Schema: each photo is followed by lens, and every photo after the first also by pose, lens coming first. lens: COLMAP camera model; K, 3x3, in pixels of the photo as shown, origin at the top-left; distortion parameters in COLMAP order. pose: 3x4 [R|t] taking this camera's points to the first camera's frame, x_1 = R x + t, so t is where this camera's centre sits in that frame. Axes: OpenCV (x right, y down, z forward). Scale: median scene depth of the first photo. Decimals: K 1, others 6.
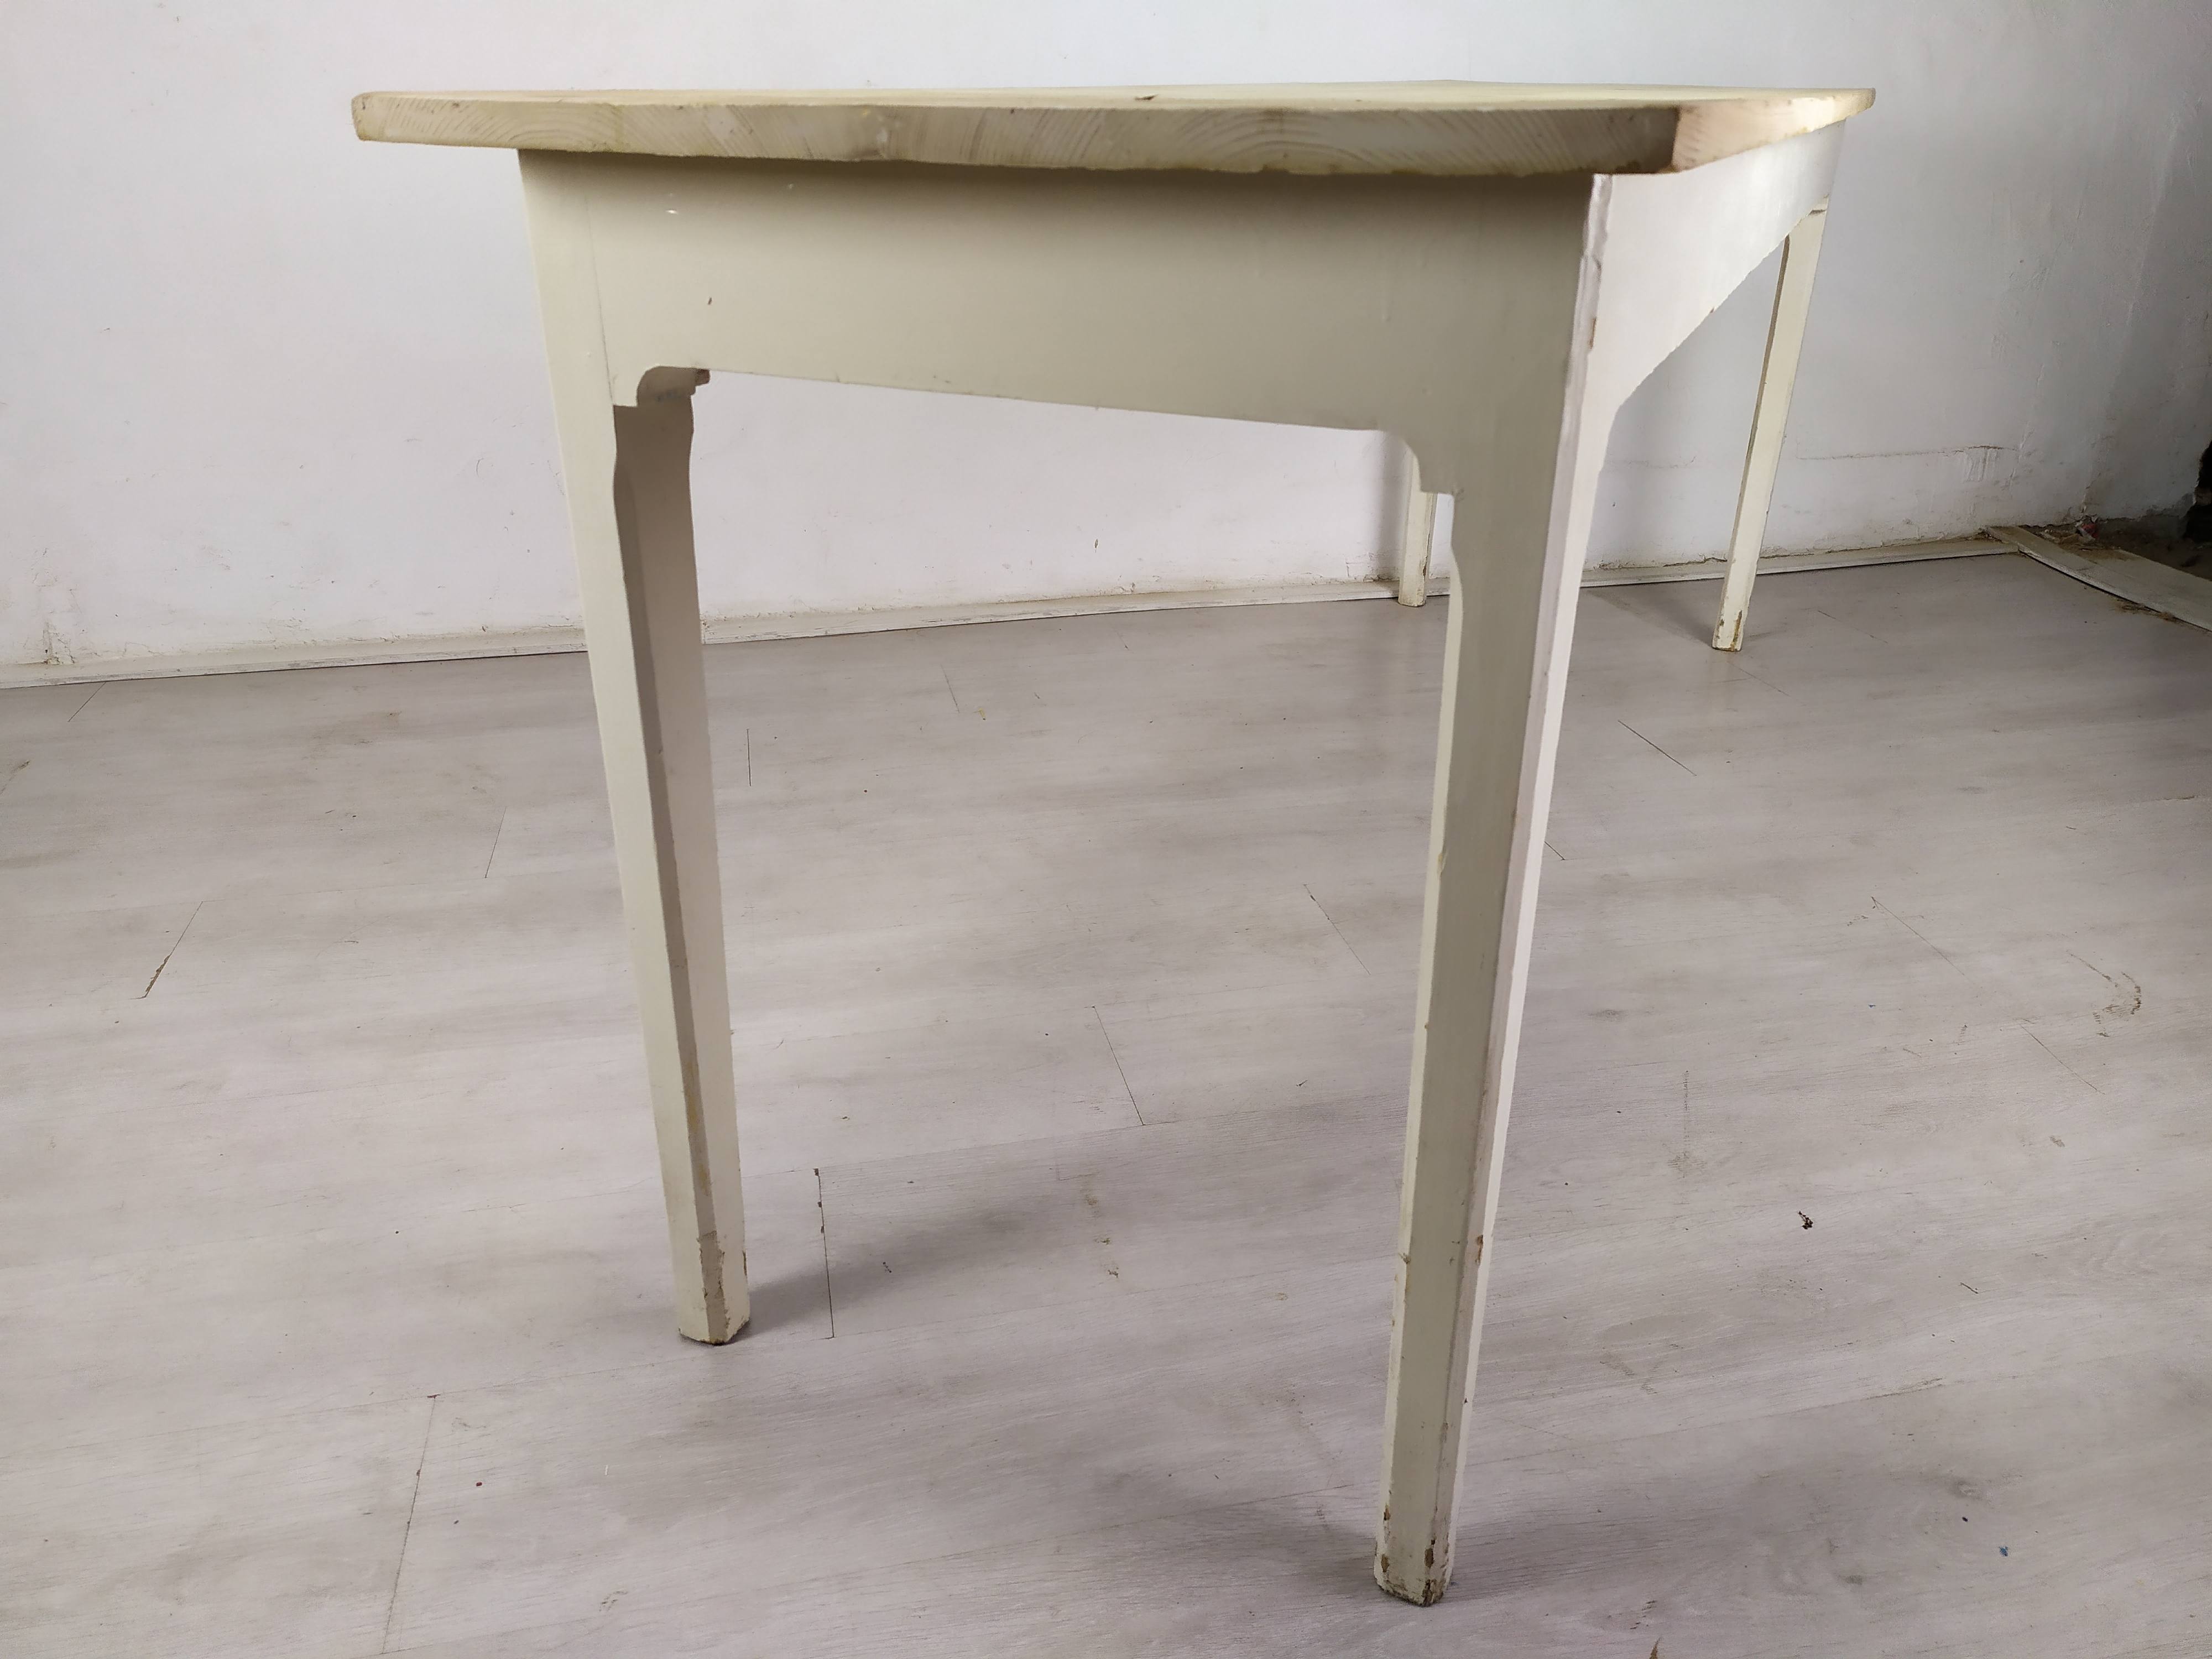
lens RADIAL K [[1697.1, 0, 1118.0], [0, 1697.1, 800.7], [0, 0, 1]] dist [0.070971, -0.079291]
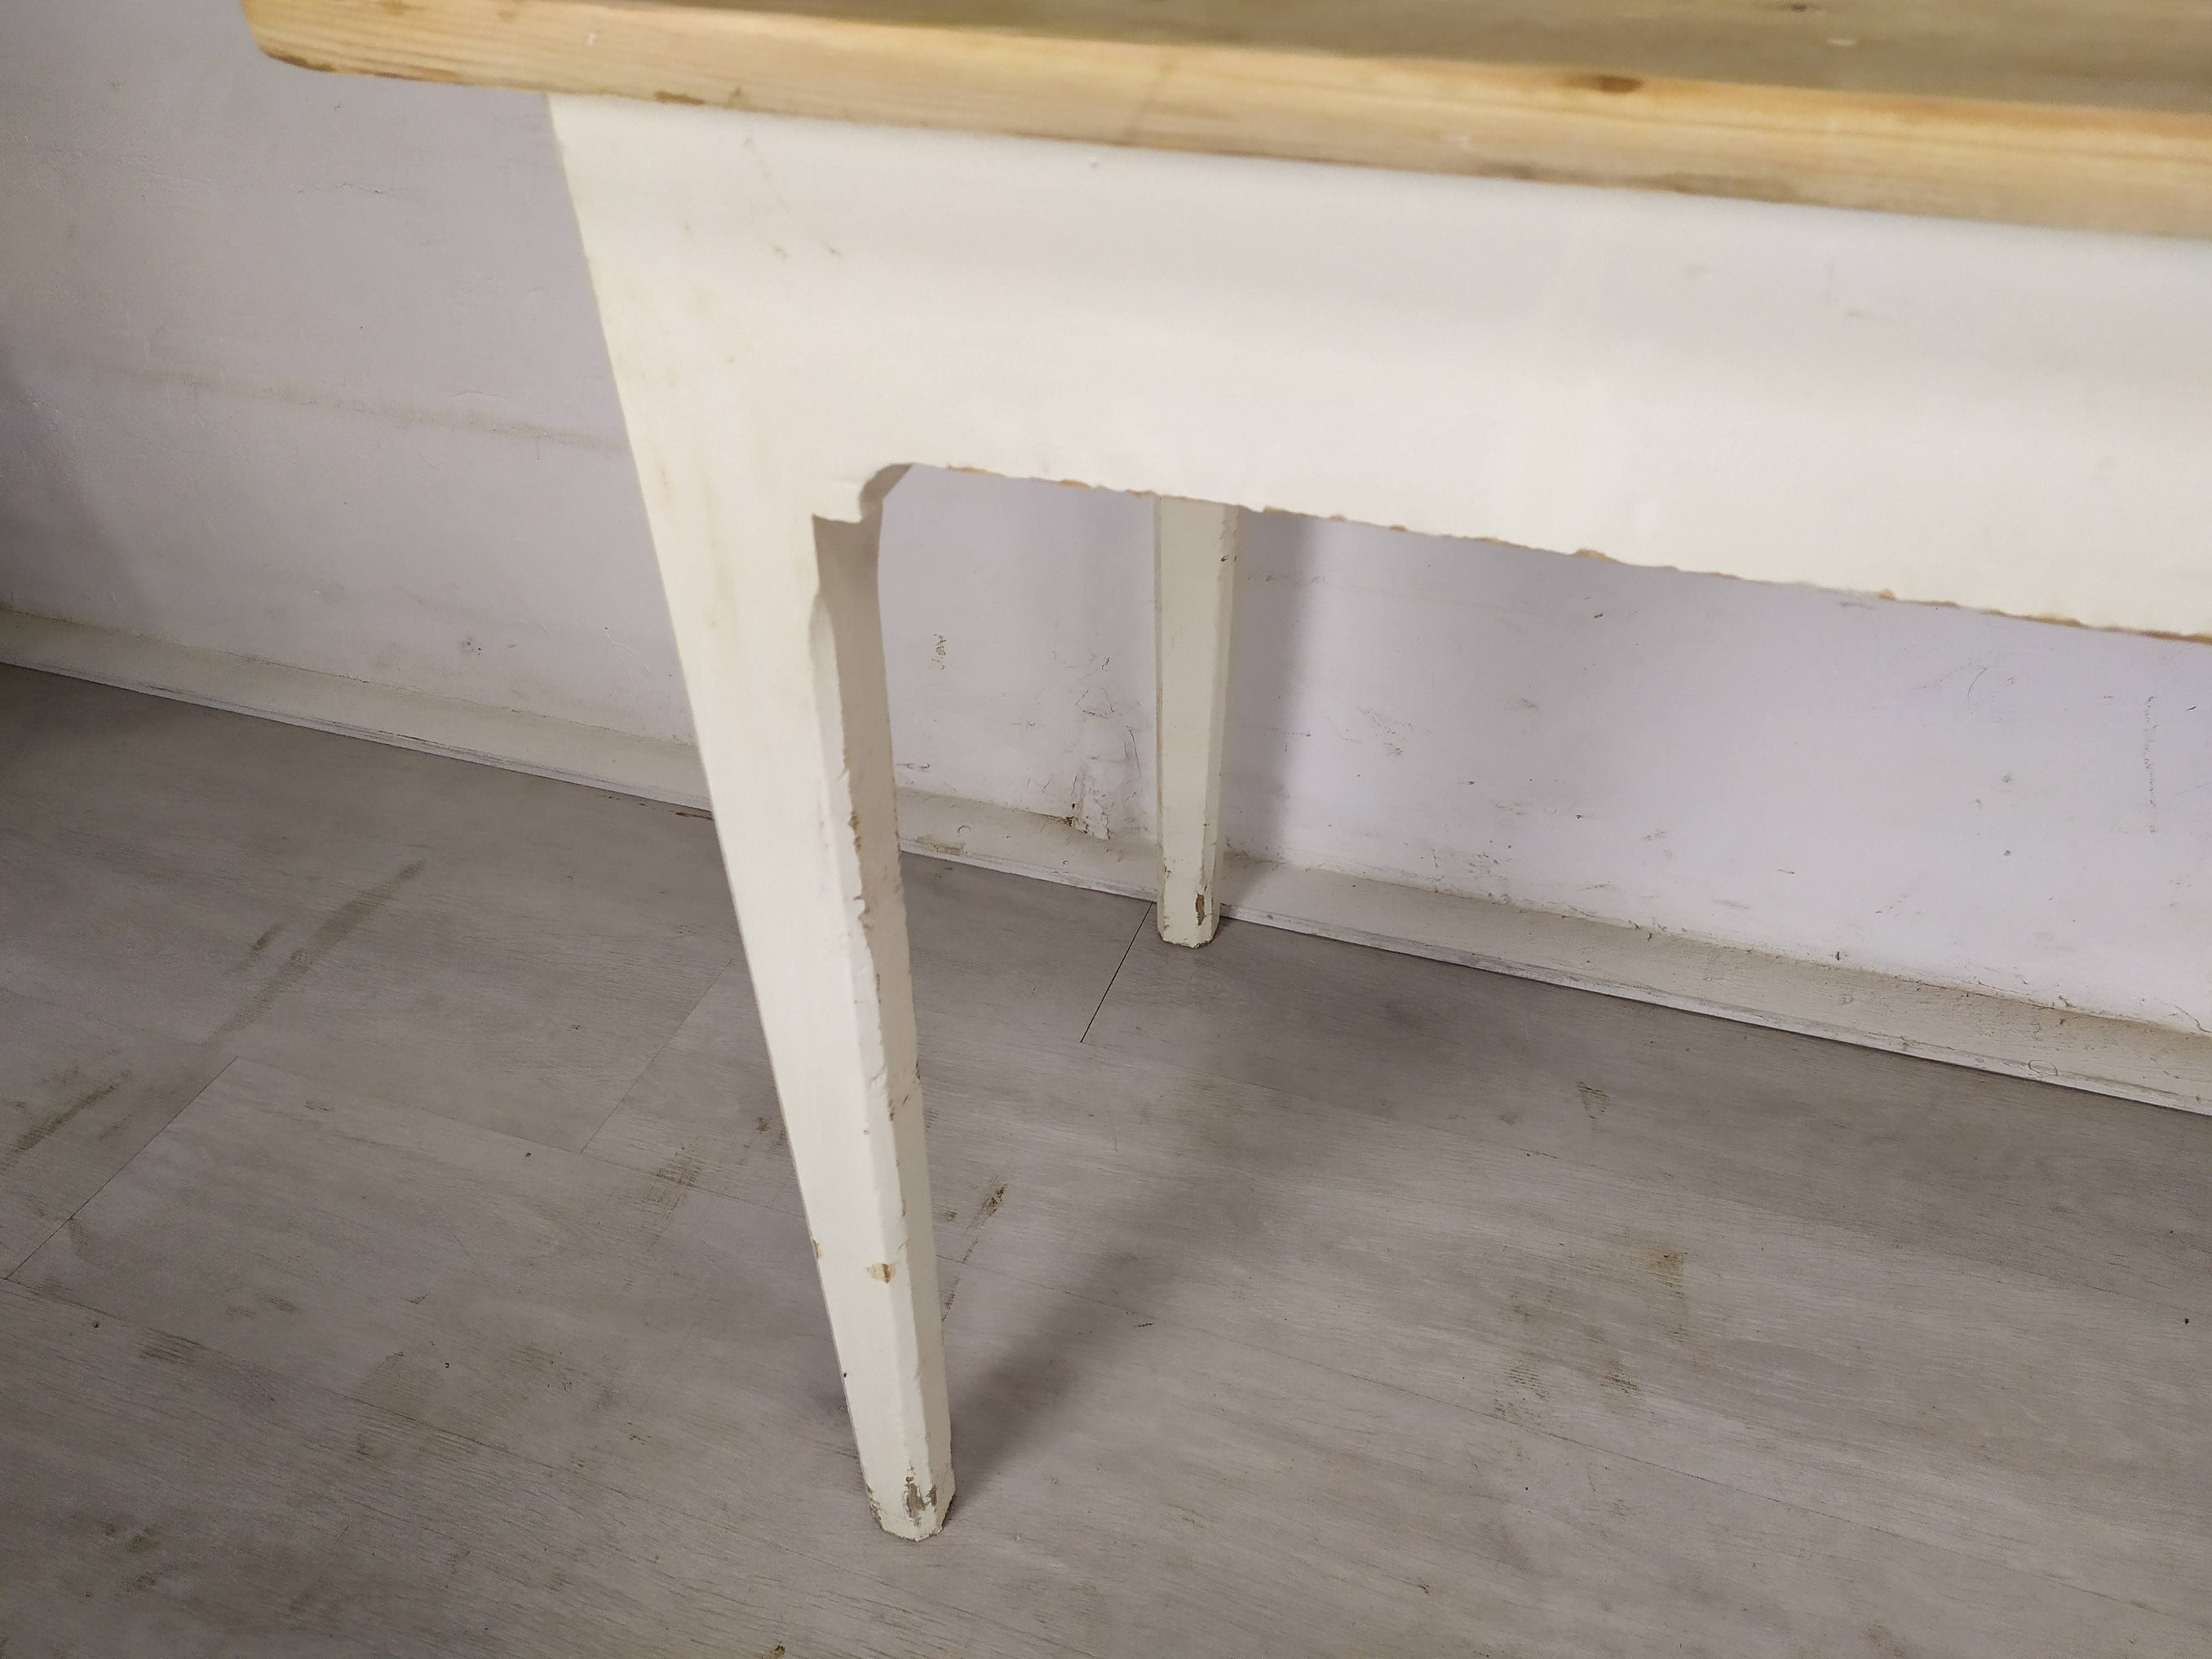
lens RADIAL K [[1678.7, 0, 1115.5], [0, 1678.7, 828.7], [0, 0, 1]] dist [0.073100, -0.086146]
pose [[0.848553, 0.309924, -0.428842, -0.352916], [-0.181140, 0.931679, 0.314902, -0.249696], [0.497138, -0.189530, 0.846718, 0.507682]]
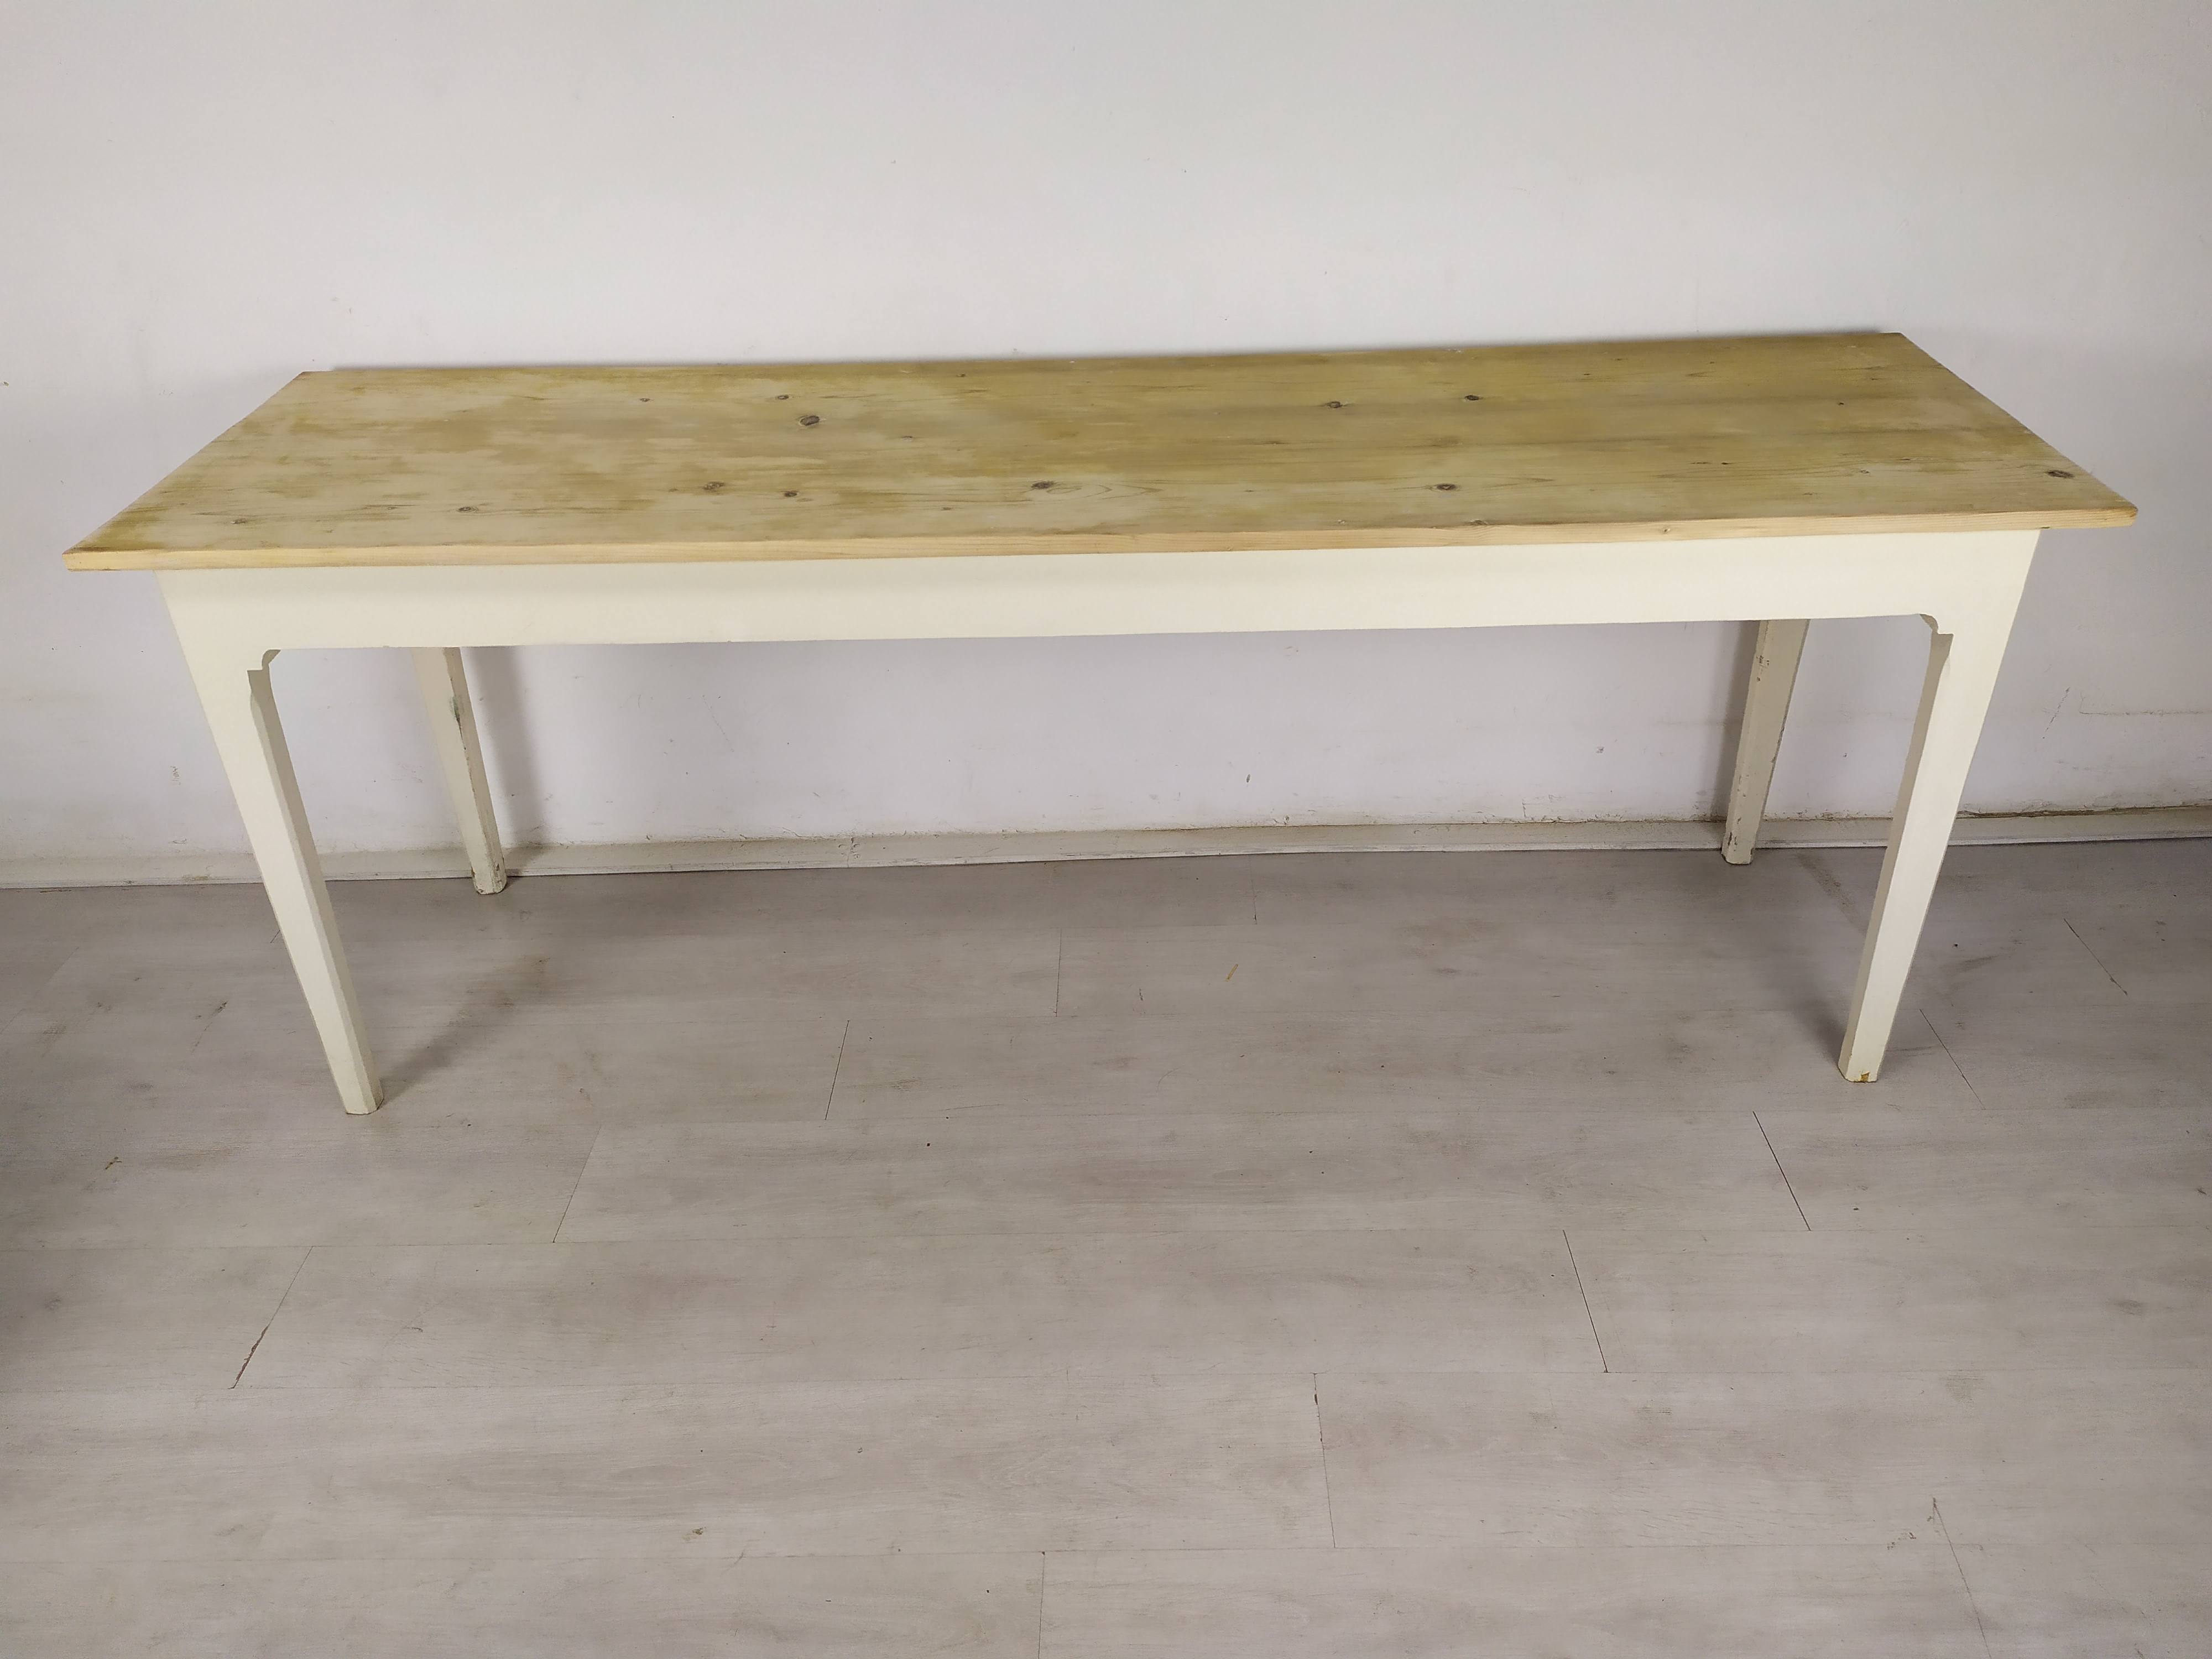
lens RADIAL K [[1696.0, 0, 1121.8], [0, 1696.0, 820.2], [0, 0, 1]] dist [0.061351, -0.064781]
pose [[0.974177, 0.090093, -0.207034, 0.126820], [-0.057817, 0.985908, 0.156978, -0.294286], [0.218259, -0.140954, 0.965658, 0.060224]]
